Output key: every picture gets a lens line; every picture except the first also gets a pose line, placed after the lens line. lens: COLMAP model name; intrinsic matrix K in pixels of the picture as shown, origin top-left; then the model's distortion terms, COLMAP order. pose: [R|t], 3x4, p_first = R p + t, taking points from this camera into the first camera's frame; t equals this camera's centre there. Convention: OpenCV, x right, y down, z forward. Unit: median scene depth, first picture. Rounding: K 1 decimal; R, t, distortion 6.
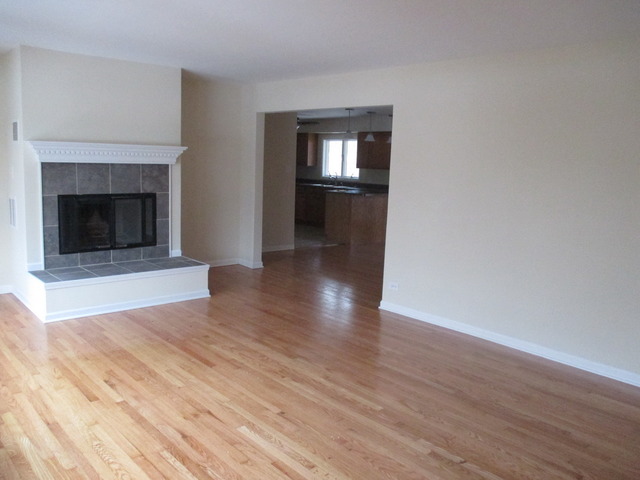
lens RADIAL K [[530.3, 0, 319.8], [0, 530.3, 230.0], [0, 0, 1]] dist [-0.029275, 0.000806]
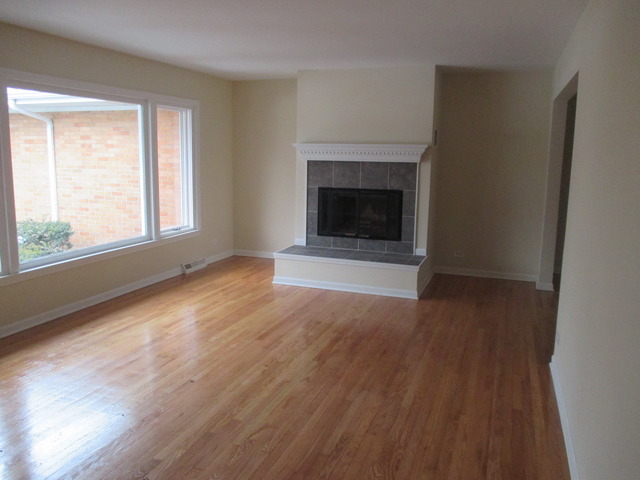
lens RADIAL K [[530.3, 0, 319.8], [0, 530.3, 230.0], [0, 0, 1]] dist [-0.029275, 0.000806]
pose [[0.475937, 0.102687, -0.873464, 0.591179], [-0.116389, 0.991779, 0.053178, -0.032950], [0.871744, 0.076352, 0.483976, 0.406898]]
